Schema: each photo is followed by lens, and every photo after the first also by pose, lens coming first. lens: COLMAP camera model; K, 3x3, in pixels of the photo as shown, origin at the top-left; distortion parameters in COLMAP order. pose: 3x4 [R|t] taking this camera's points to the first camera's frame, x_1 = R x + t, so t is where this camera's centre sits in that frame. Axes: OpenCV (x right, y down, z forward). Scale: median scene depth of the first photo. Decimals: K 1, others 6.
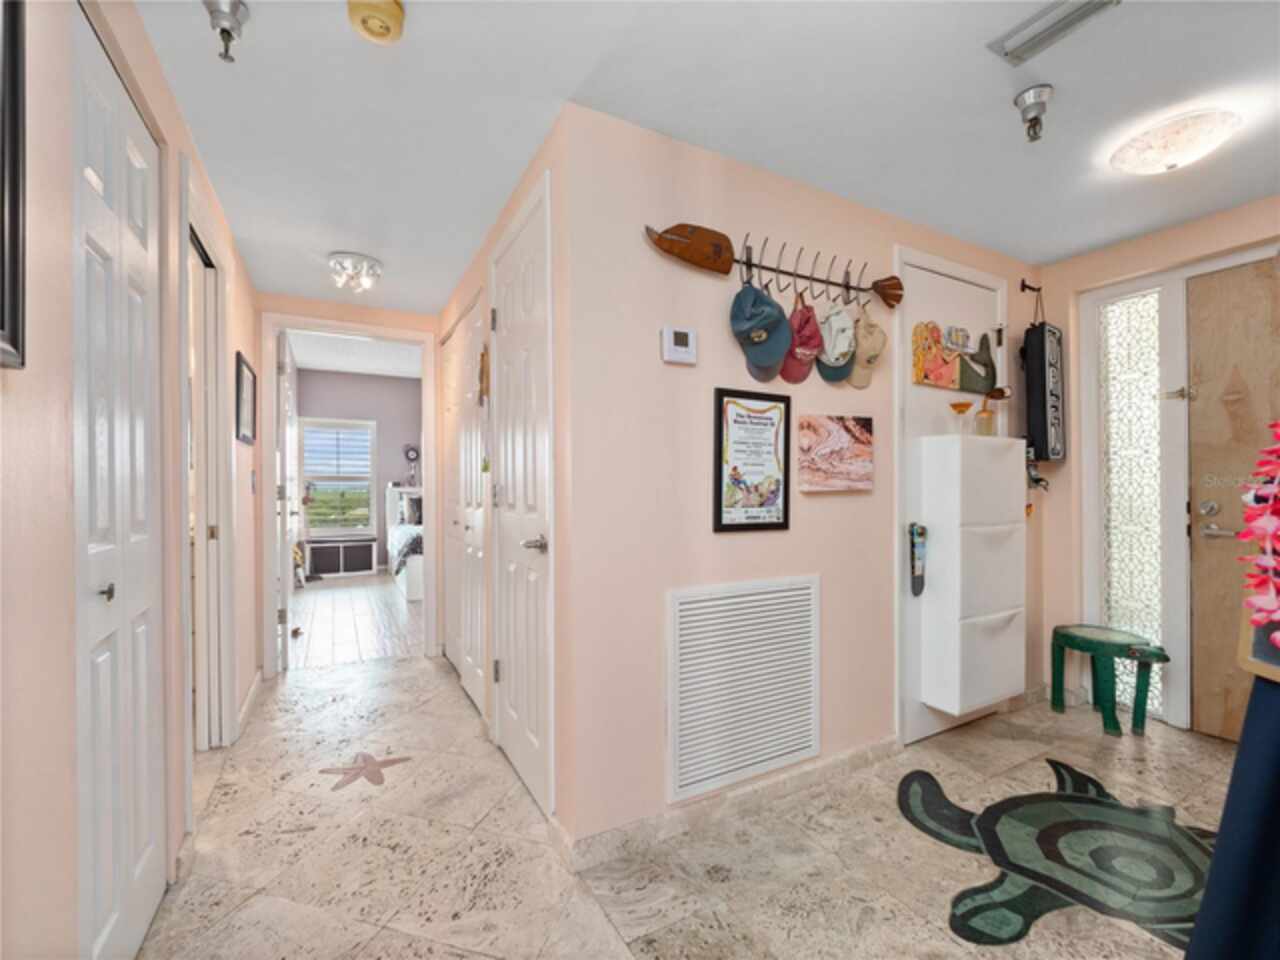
lens RADIAL K [[551.7, 0, 643.6], [0, 551.7, 487.8], [0, 0, 1]] dist [0.002347, -0.001193]
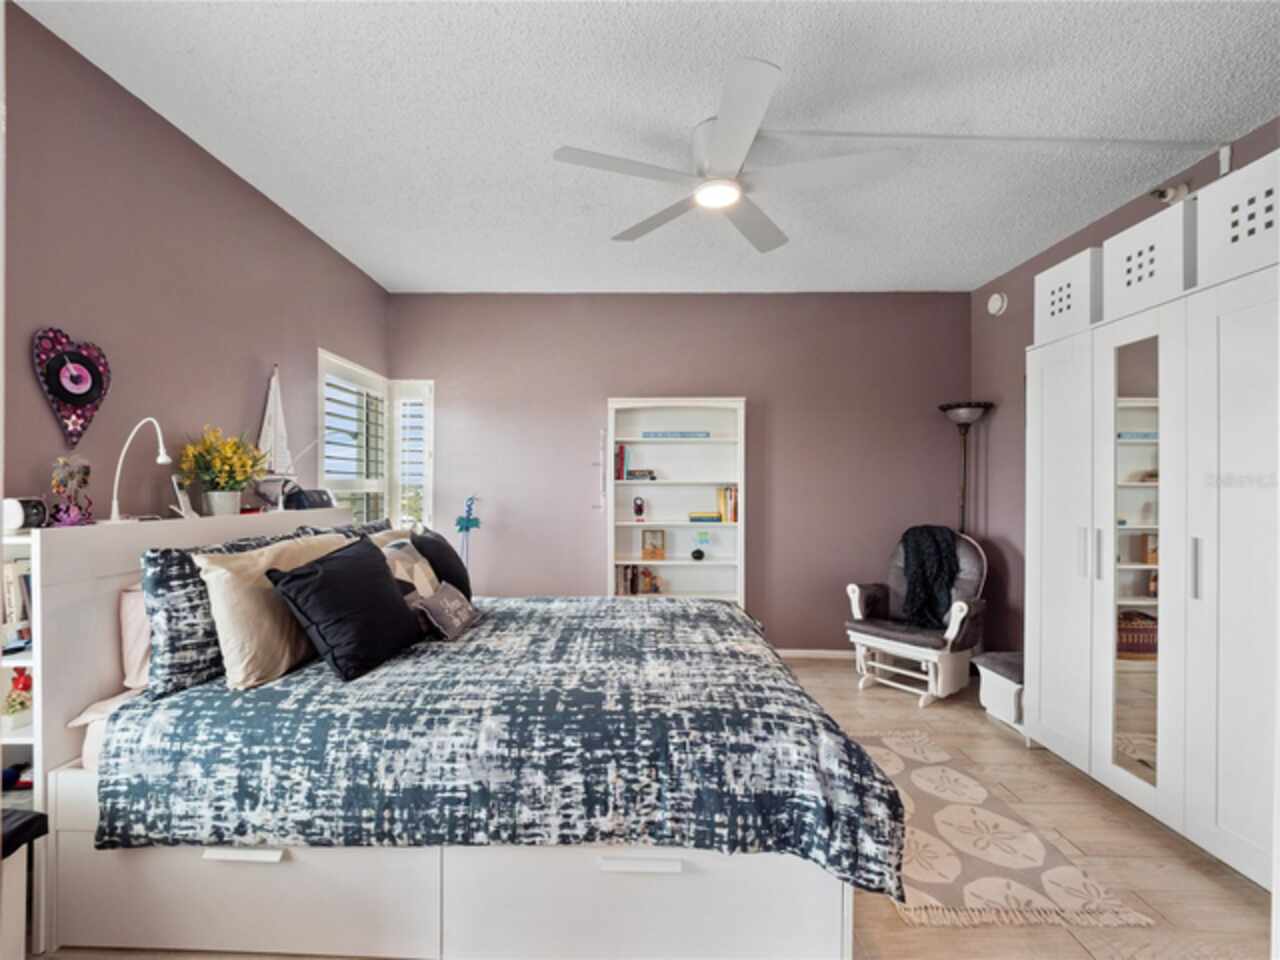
lens RADIAL K [[551.7, 0, 637.5], [0, 551.7, 489.7], [0, 0, 1]] dist [0.002347, -0.001193]
pose [[0.491464, 0.004992, 0.870884, -0.541439], [-0.012172, 0.999925, 0.001137, -0.018753], [-0.870813, -0.011159, 0.491488, 0.730555]]
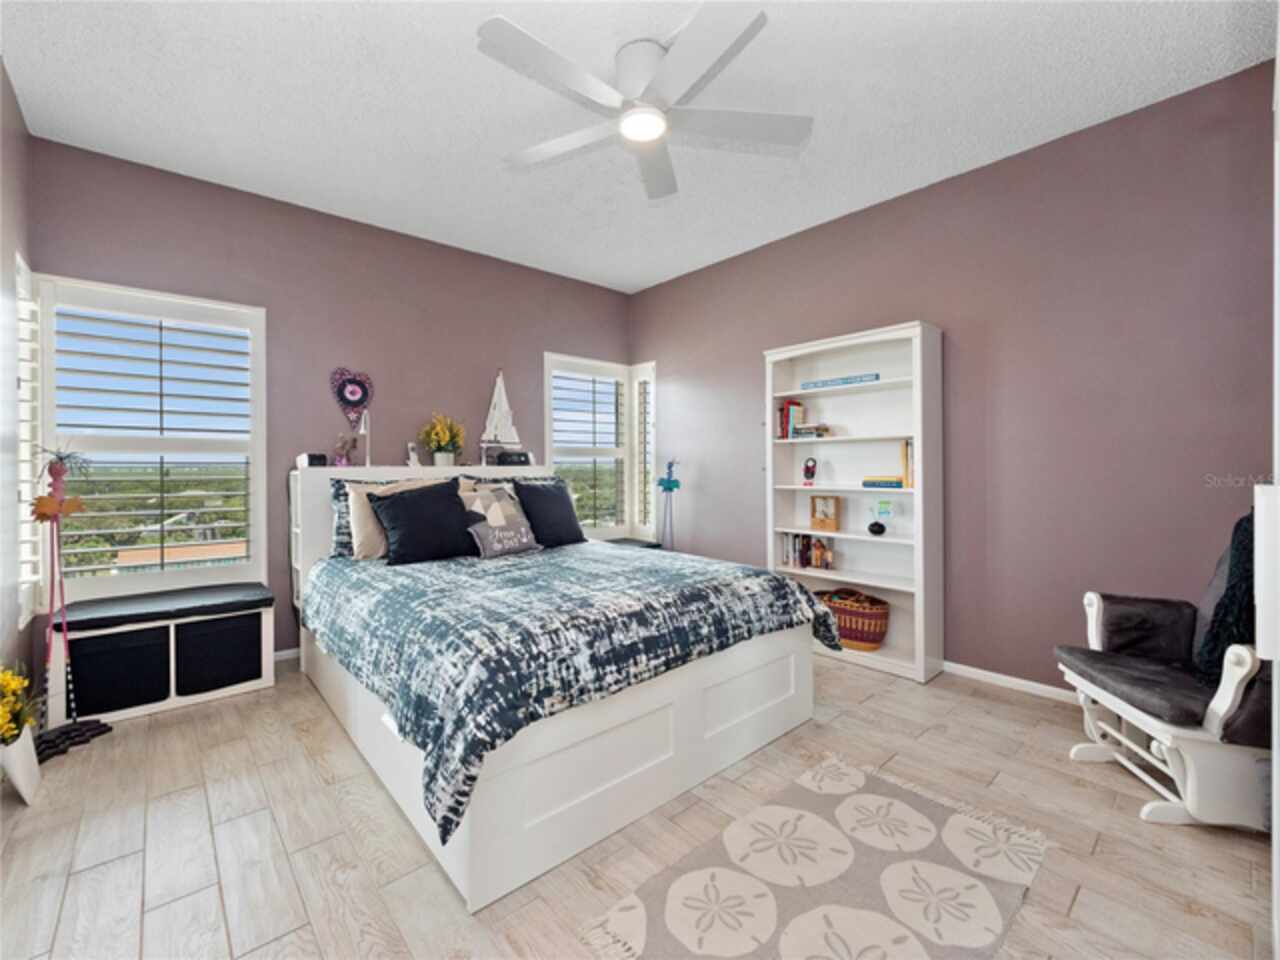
lens RADIAL K [[551.7, 0, 636.8], [0, 551.7, 470.5], [0, 0, 1]] dist [0.002347, -0.001193]
pose [[0.977709, 0.002373, 0.209952, -0.310443], [-0.004131, 0.999960, 0.007935, -0.002800], [-0.209925, -0.008625, 0.977679, 0.555395]]
